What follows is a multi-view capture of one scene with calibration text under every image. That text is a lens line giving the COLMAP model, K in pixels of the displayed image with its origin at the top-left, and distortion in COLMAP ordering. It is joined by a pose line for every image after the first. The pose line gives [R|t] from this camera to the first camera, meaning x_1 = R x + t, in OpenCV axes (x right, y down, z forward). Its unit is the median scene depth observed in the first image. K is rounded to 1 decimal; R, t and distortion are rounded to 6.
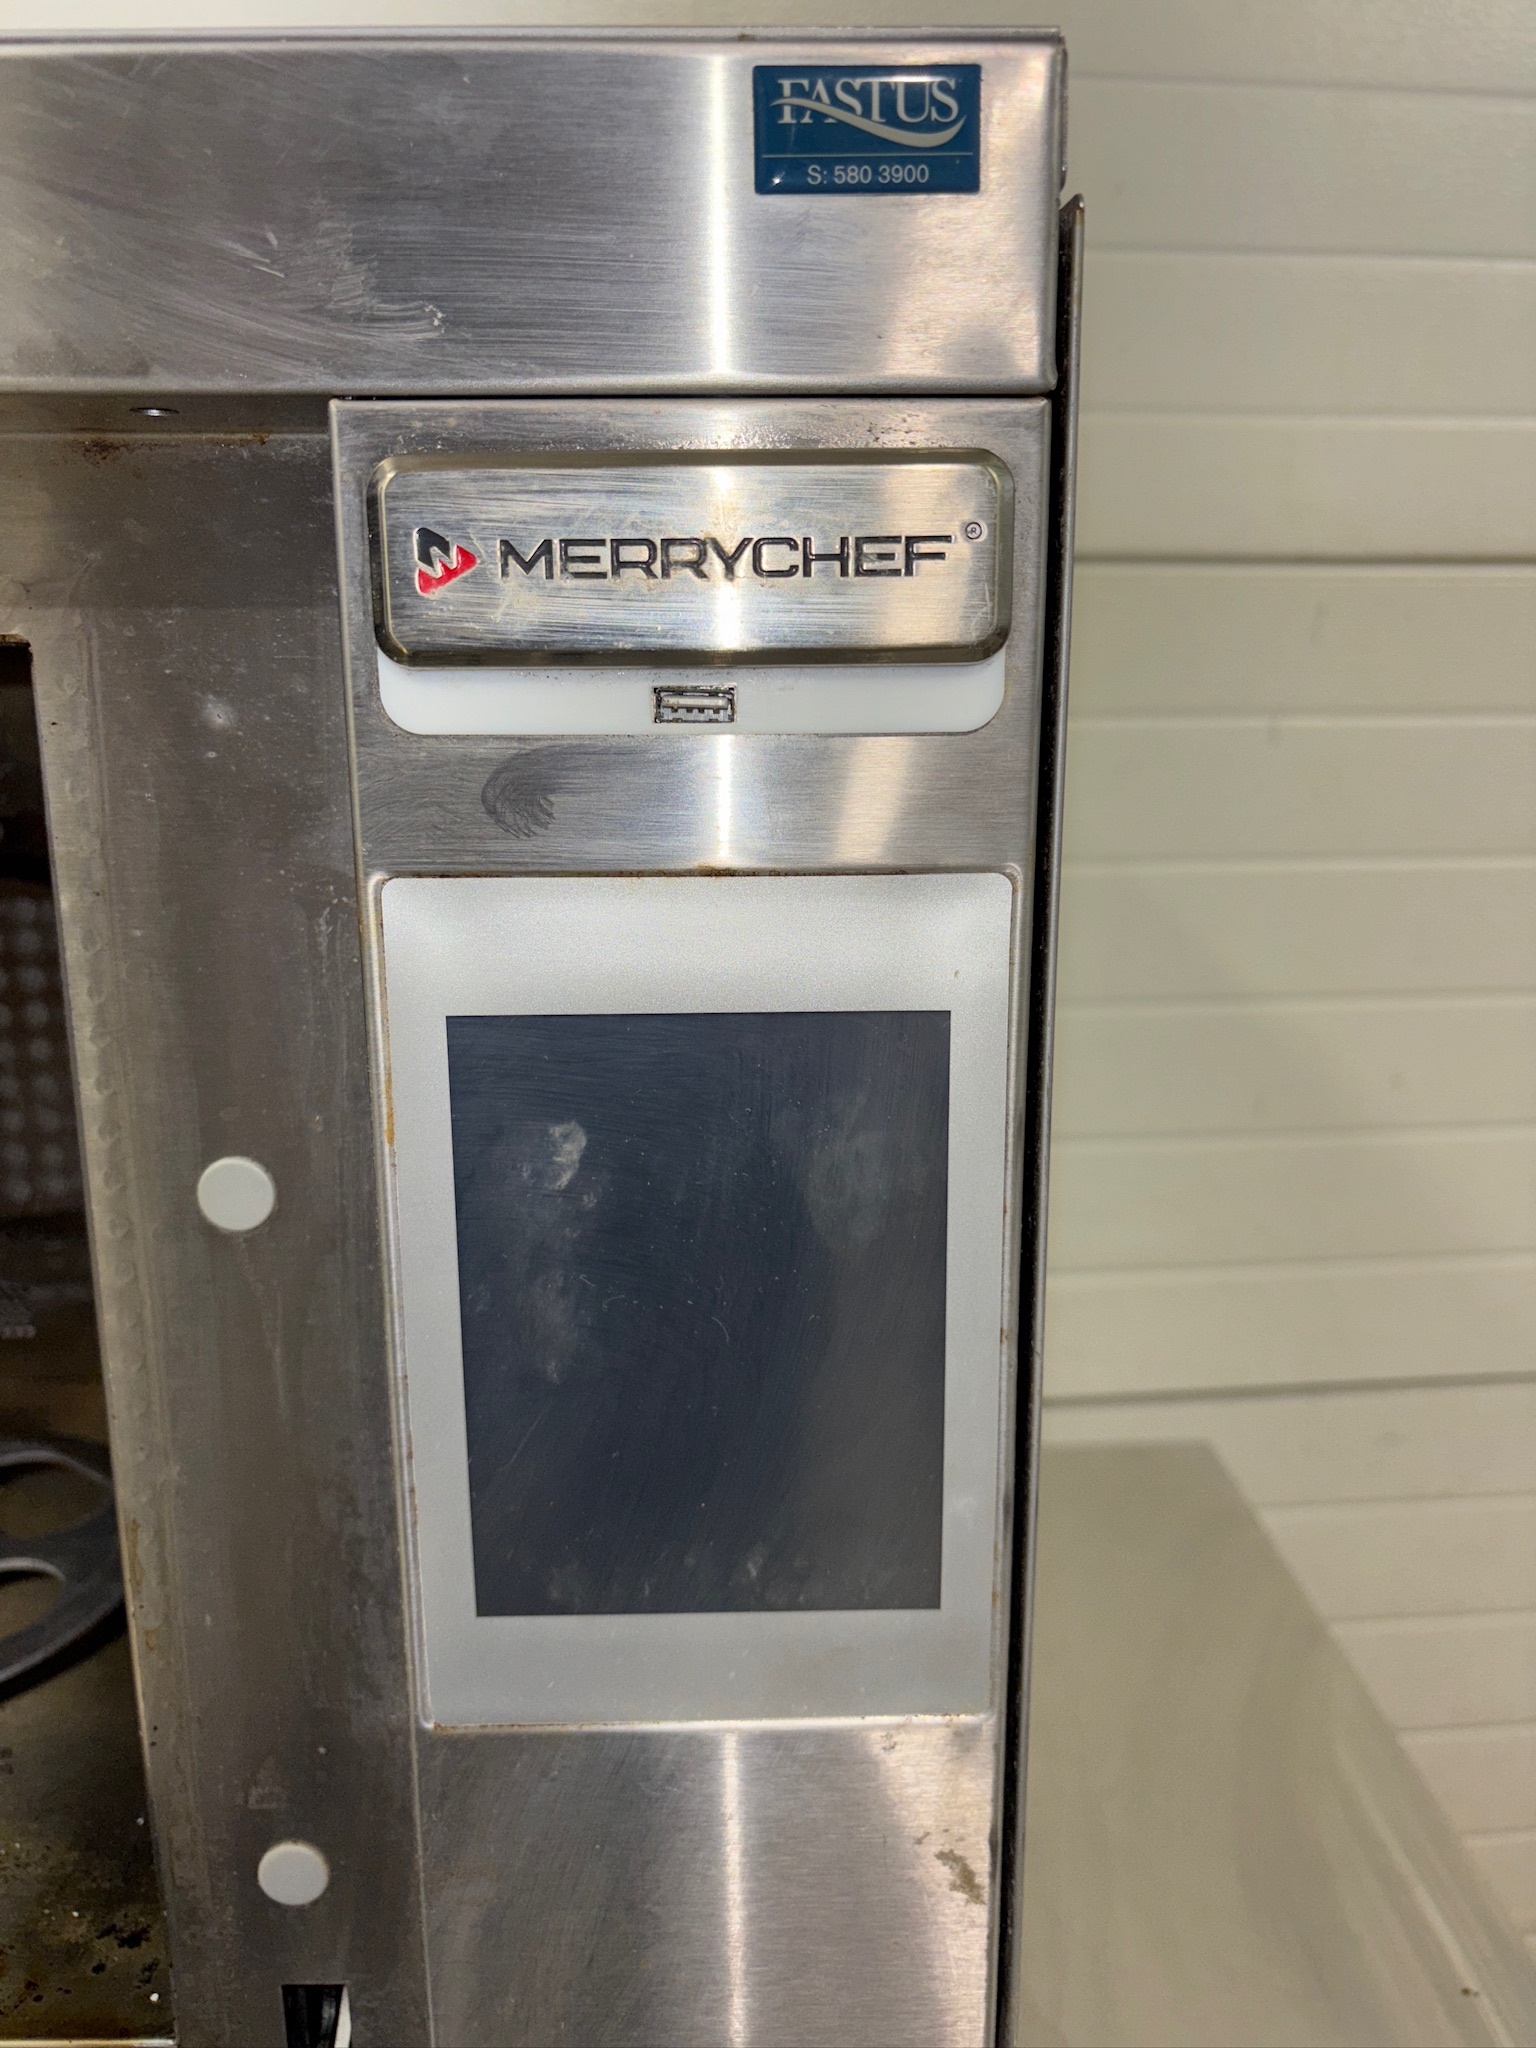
lens RADIAL K [[1571.7, 0, 770.0], [0, 1571.7, 1017.8], [0, 0, 1]] dist [0.030457, -0.031254]
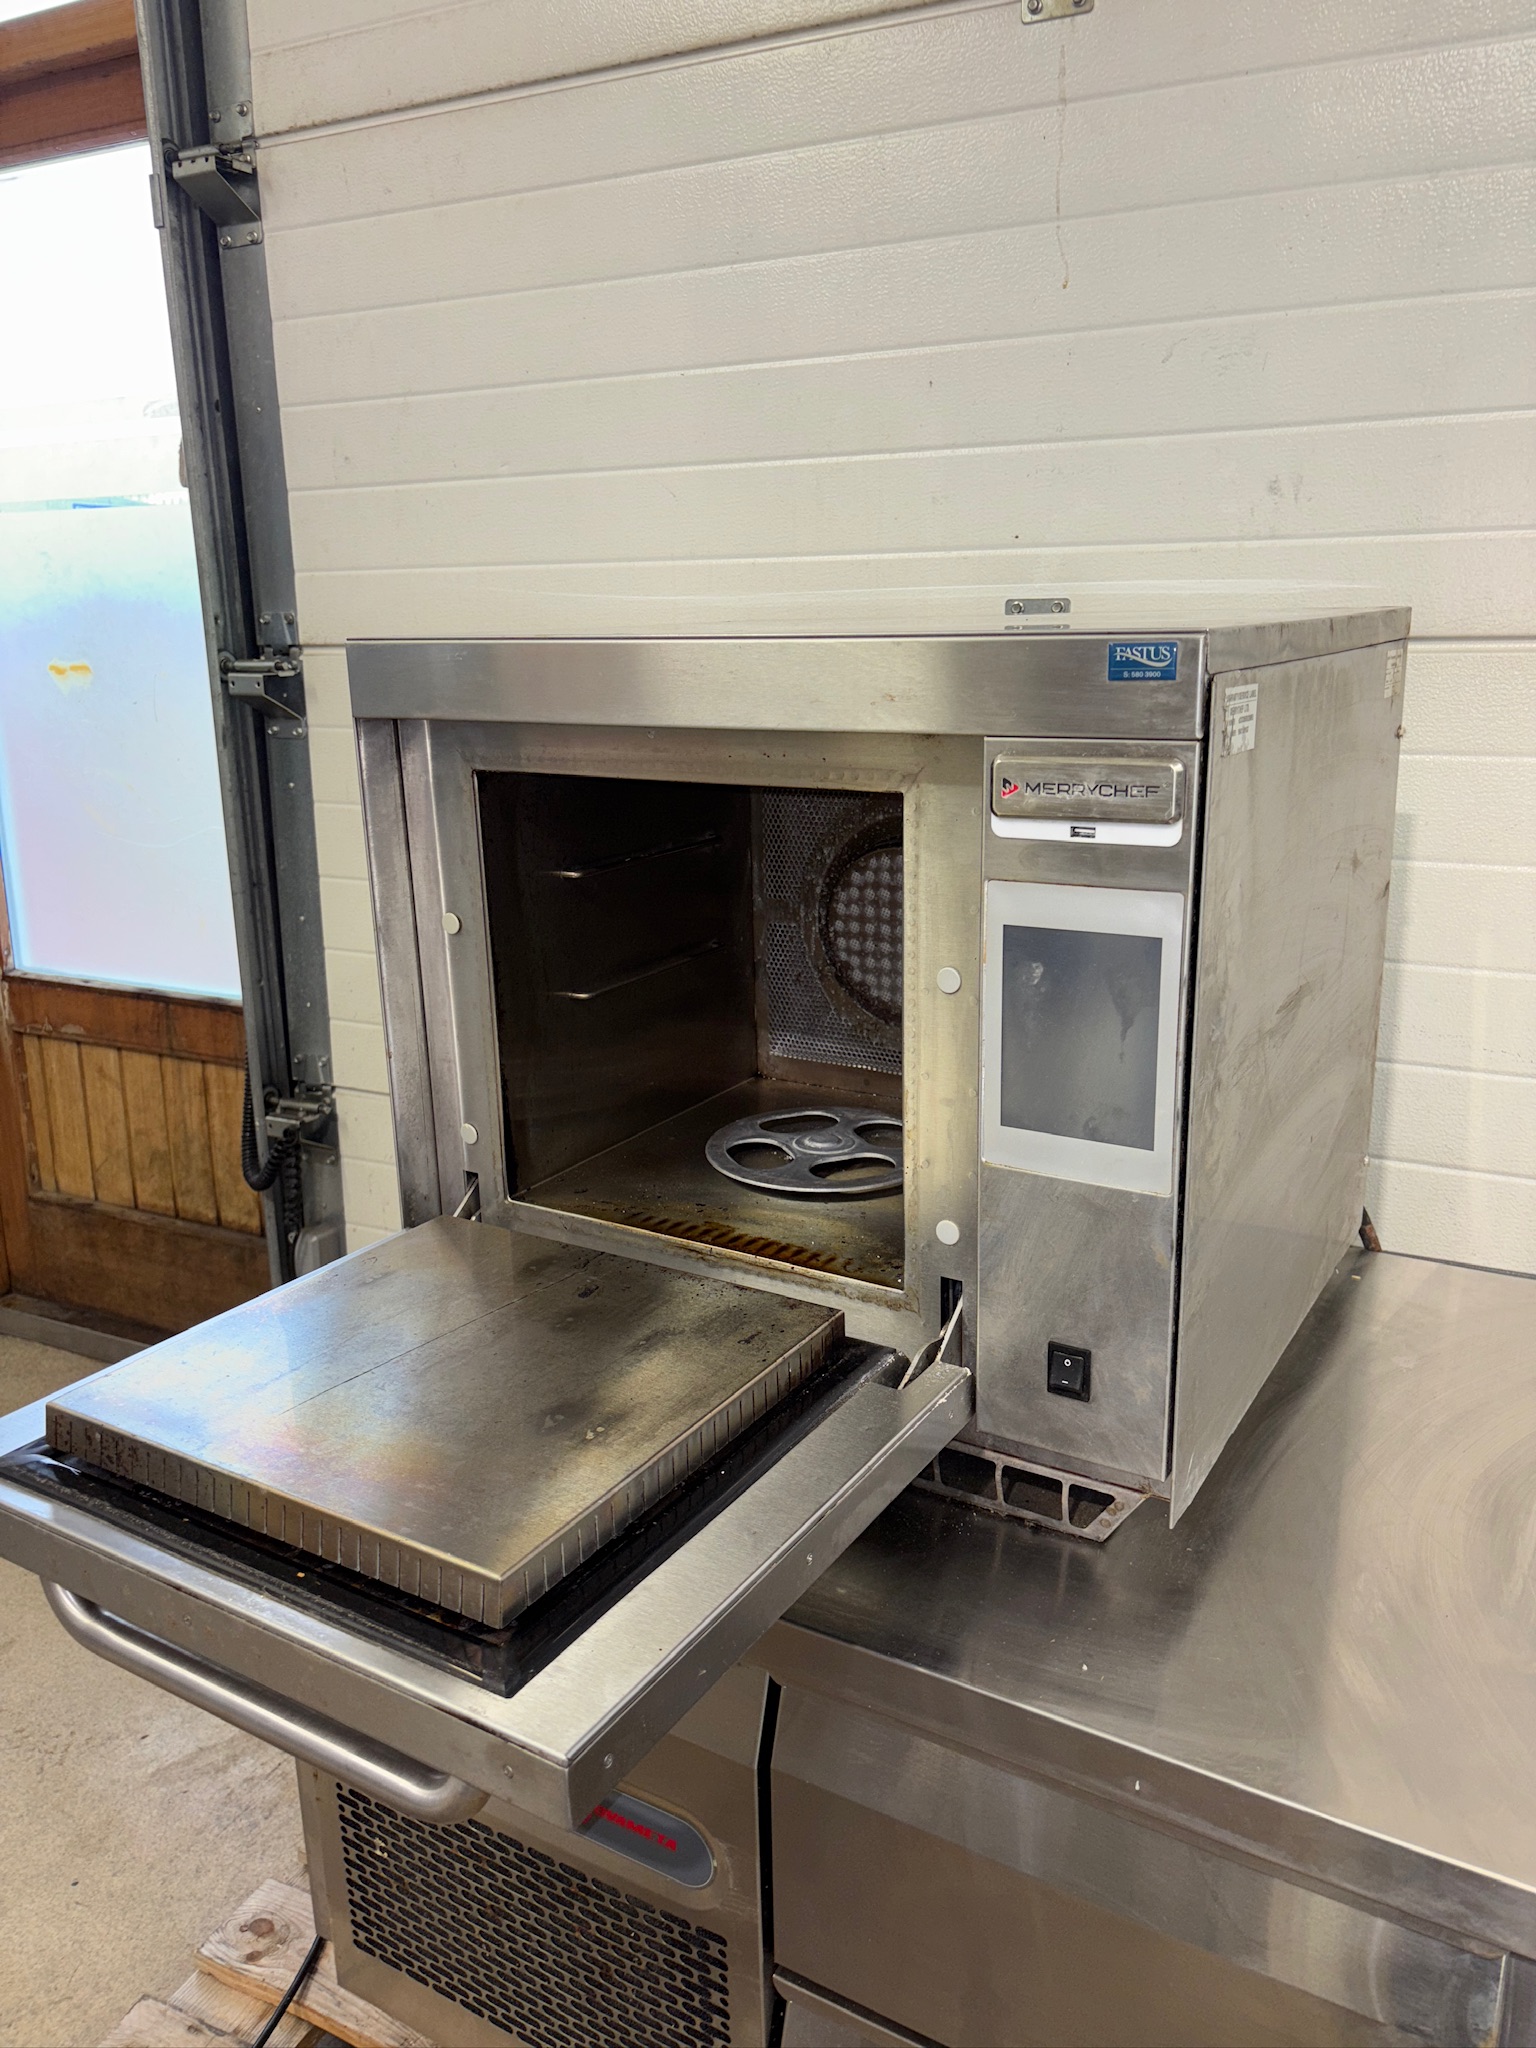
lens RADIAL K [[1571.7, 0, 779.2], [0, 1571.7, 1019.9], [0, 0, 1]] dist [0.030457, -0.031254]
pose [[0.844015, 0.129824, -0.520370, 1.162394], [-0.097253, 0.991222, 0.089555, -0.052659], [0.527429, -0.024978, 0.849232, -2.061000]]
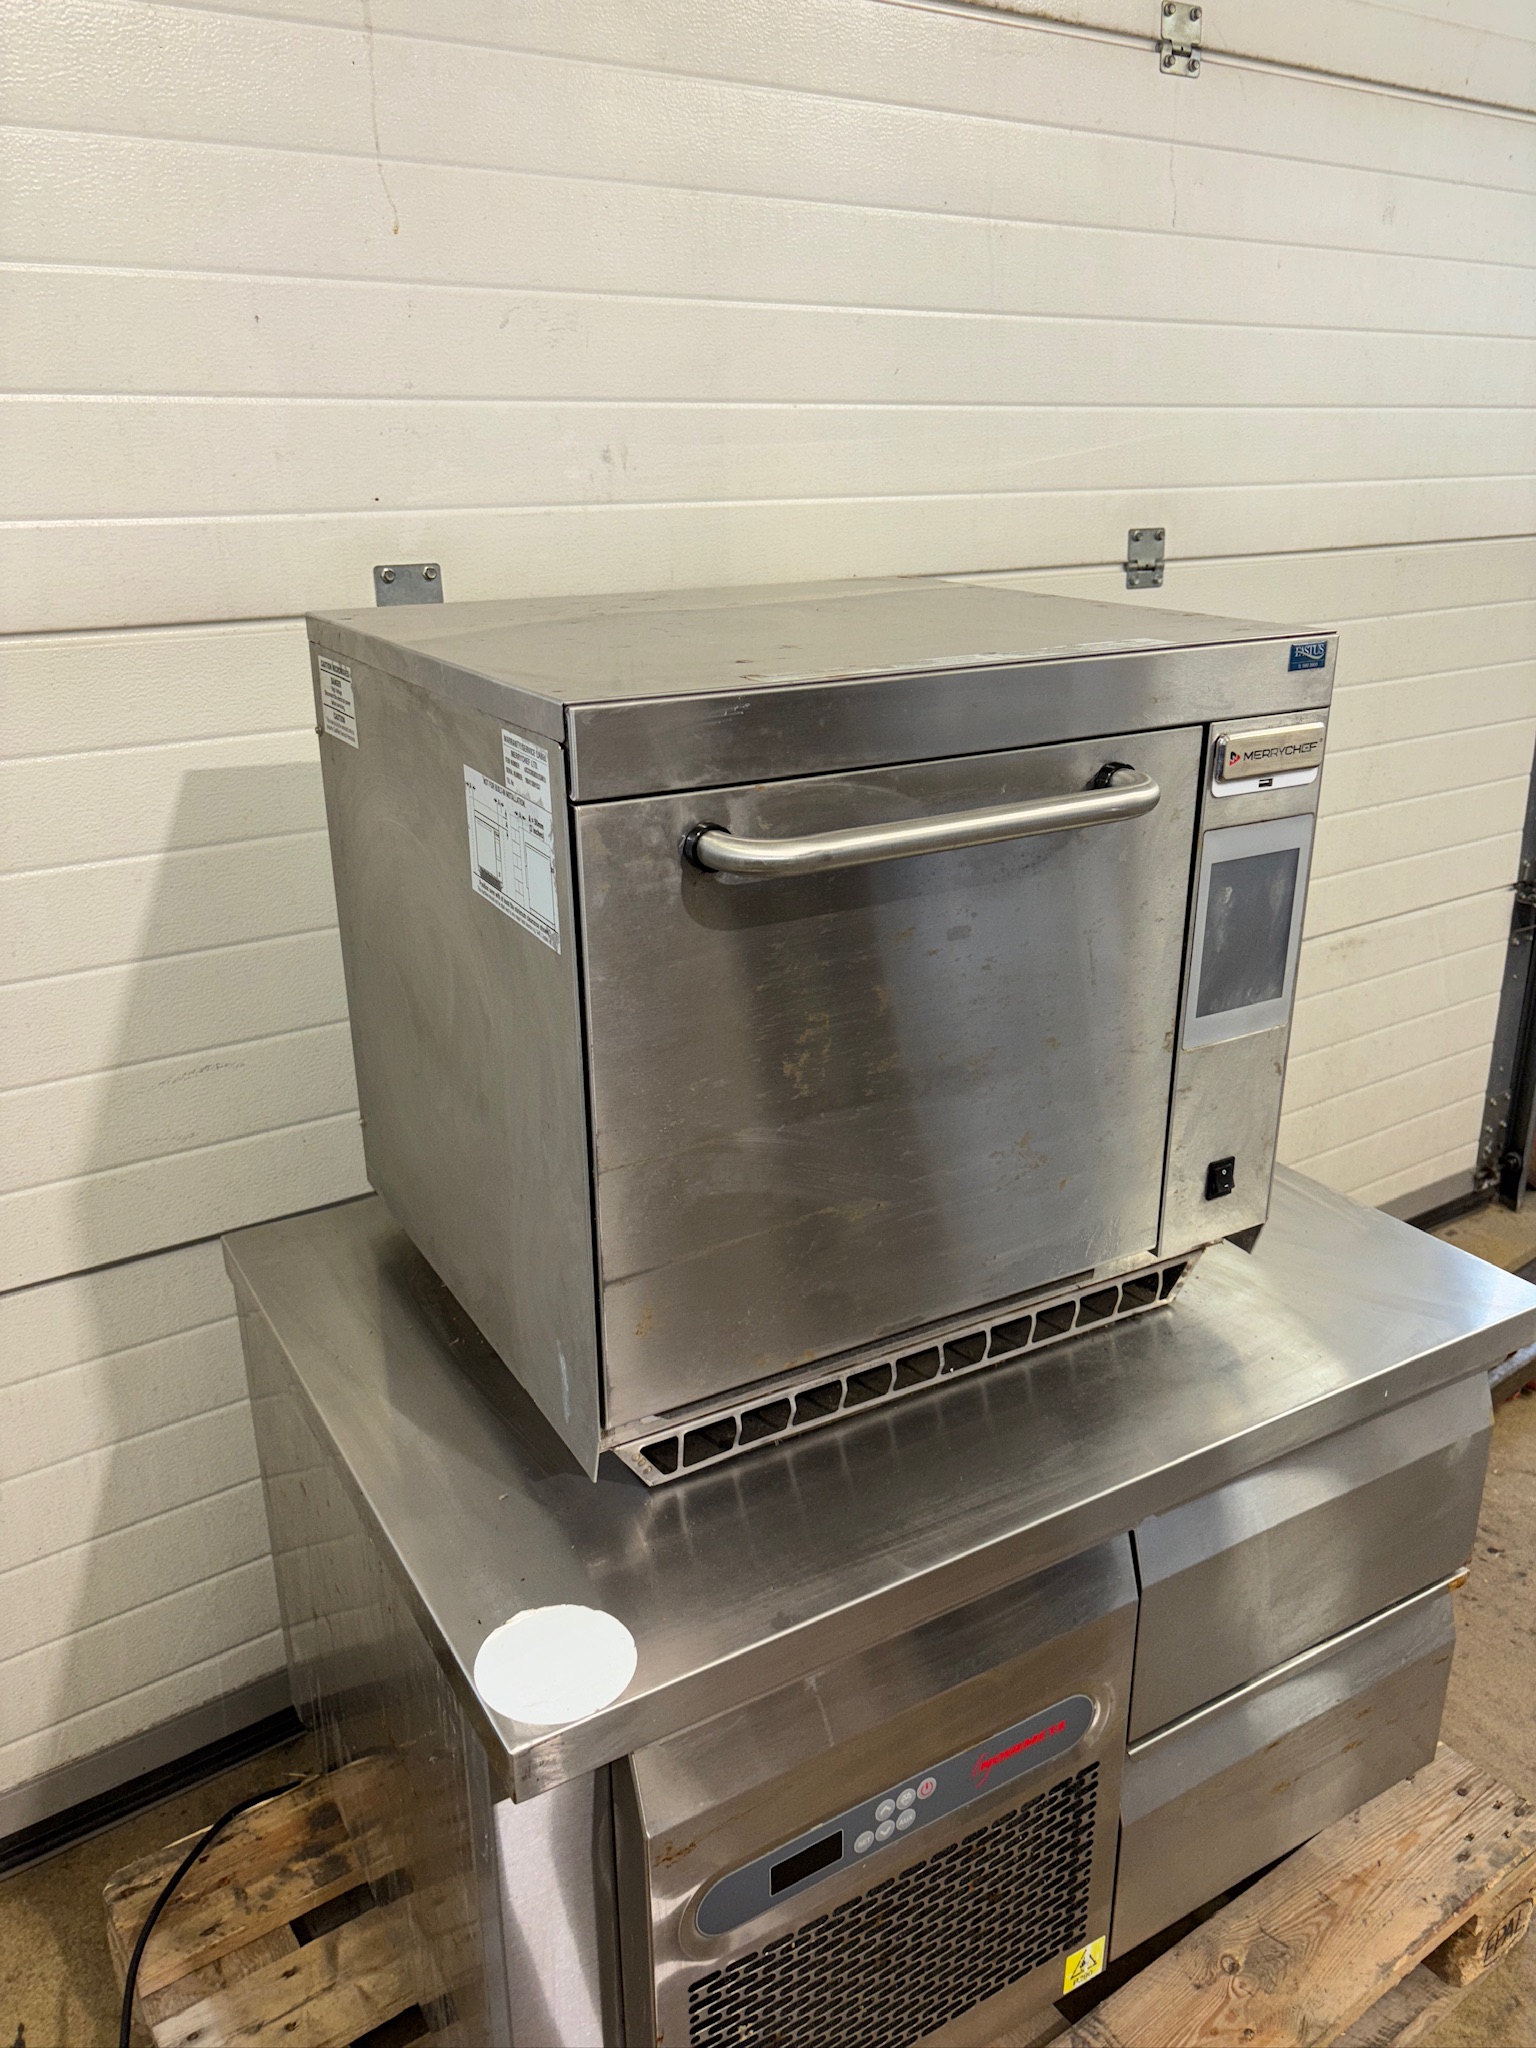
lens RADIAL K [[1571.7, 0, 786.1], [0, 1571.7, 1017.6], [0, 0, 1]] dist [0.030457, -0.031254]
pose [[0.872052, -0.166523, 0.460212, -3.364812], [0.098714, 0.980856, 0.167860, -0.438864], [-0.479355, -0.100954, 0.871796, -2.235725]]
